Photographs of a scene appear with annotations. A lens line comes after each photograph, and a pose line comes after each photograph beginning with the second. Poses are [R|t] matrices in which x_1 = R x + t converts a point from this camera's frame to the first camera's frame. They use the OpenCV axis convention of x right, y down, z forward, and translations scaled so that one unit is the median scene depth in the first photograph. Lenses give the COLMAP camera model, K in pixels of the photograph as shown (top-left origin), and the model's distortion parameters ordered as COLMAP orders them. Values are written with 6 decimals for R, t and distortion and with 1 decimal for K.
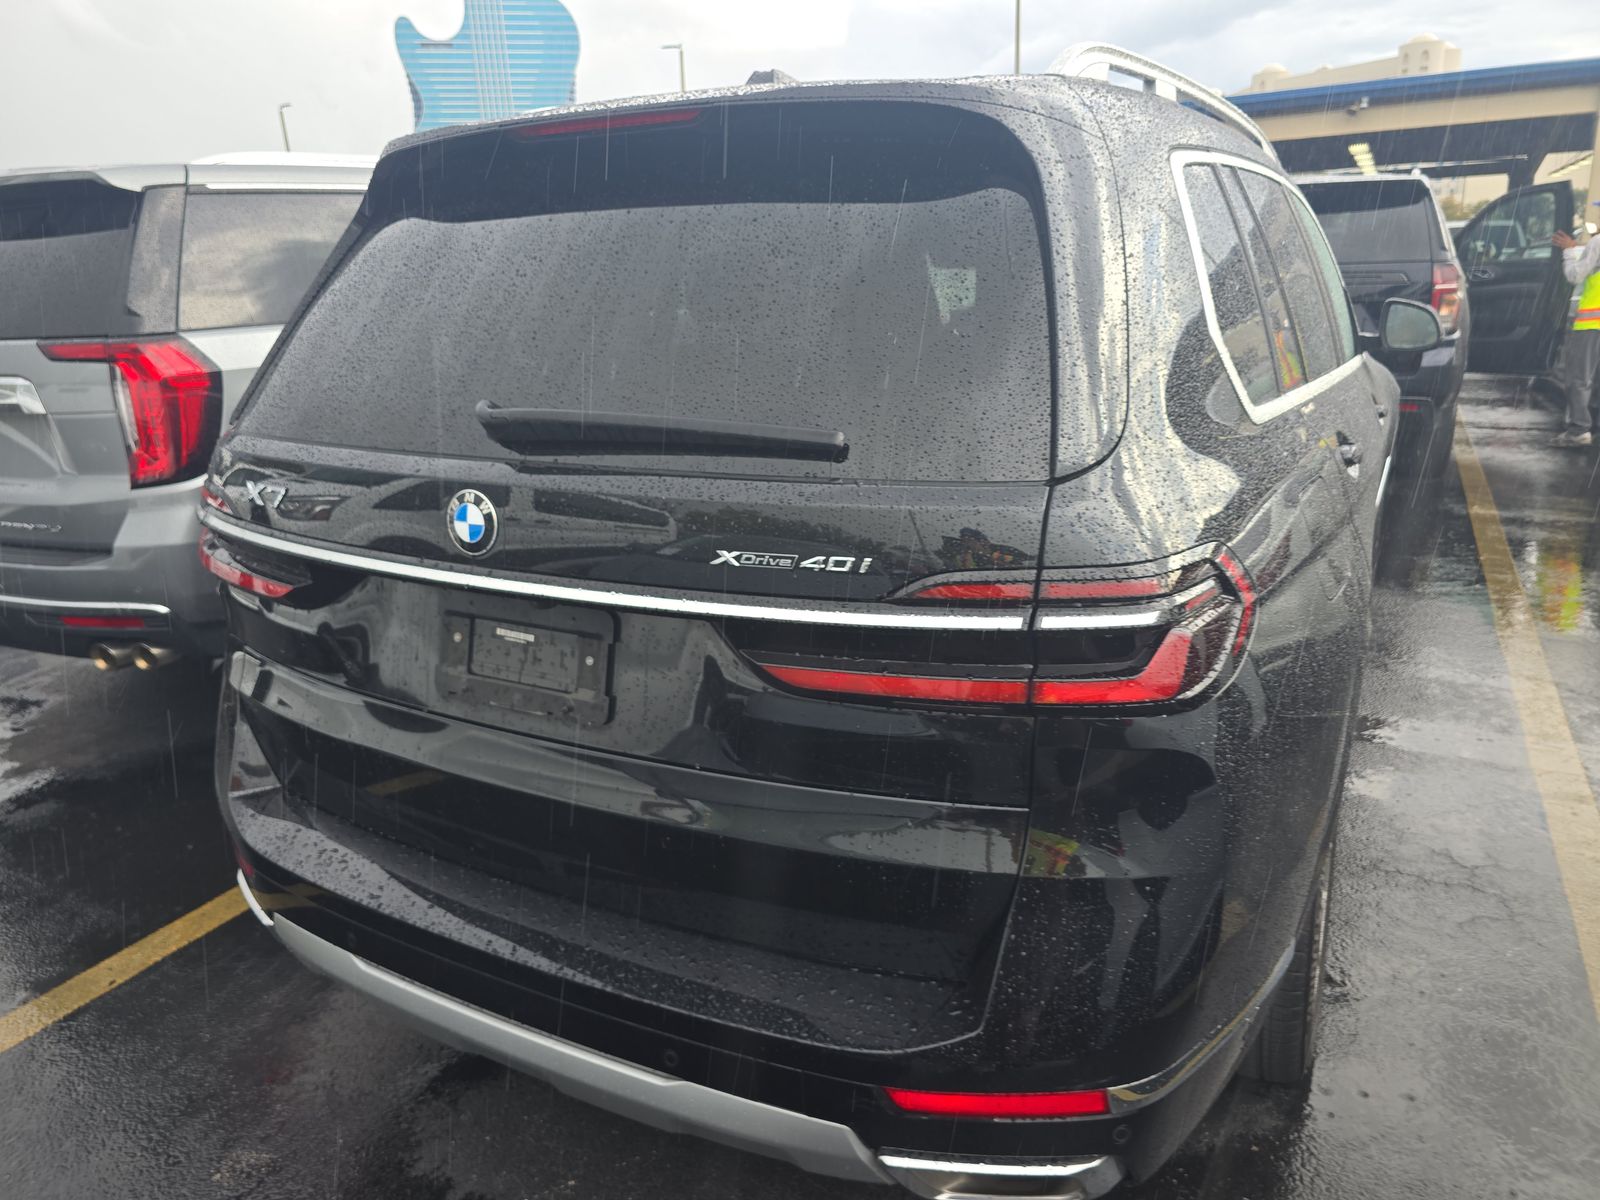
lens RADIAL K [[1085.6, 0, 800.0], [0, 1085.6, 600.0], [0, 0, 1]] dist [0.039633, -0.050636]
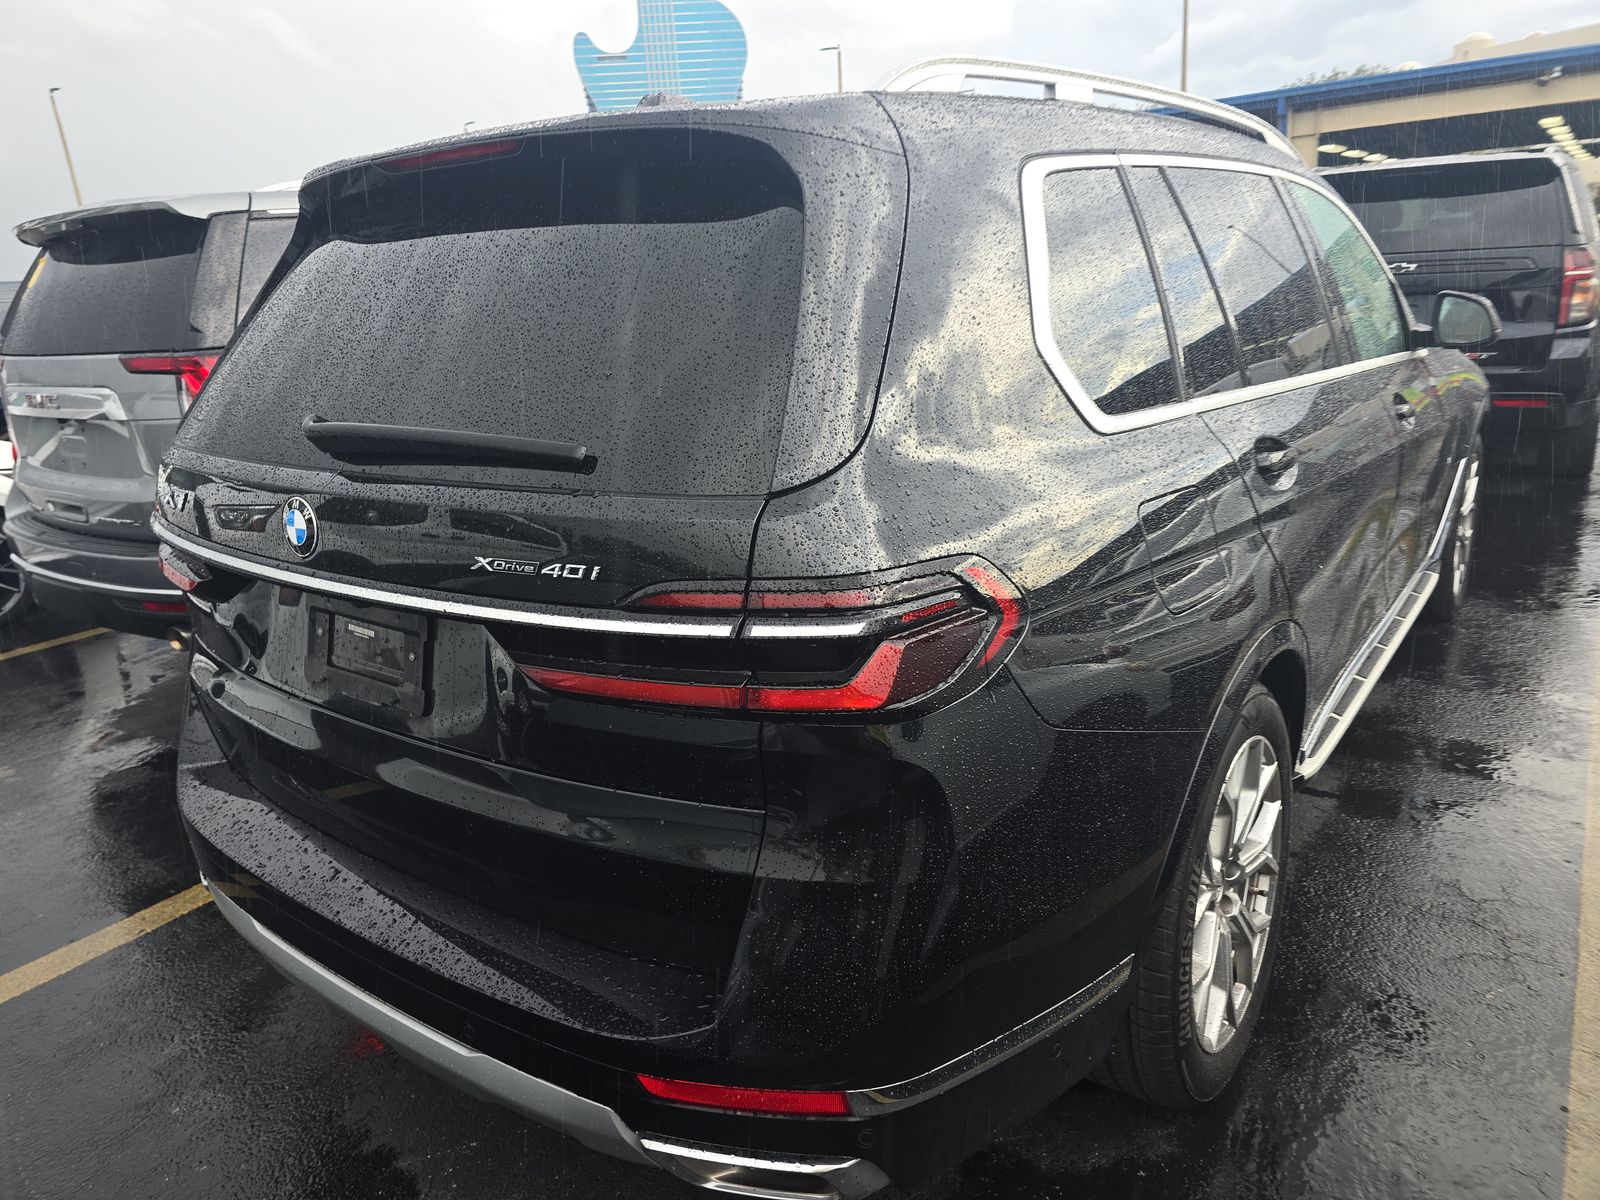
lens RADIAL K [[1091.0, 0, 900.4], [0, 1091.0, 591.1], [0, 0, 1]] dist [0.067570, -0.085343]
pose [[0.989652, 0.018818, -0.142246, 0.416207], [-0.019090, 0.999818, -0.000547, -0.016234], [0.142210, 0.003257, 0.989831, -0.008327]]
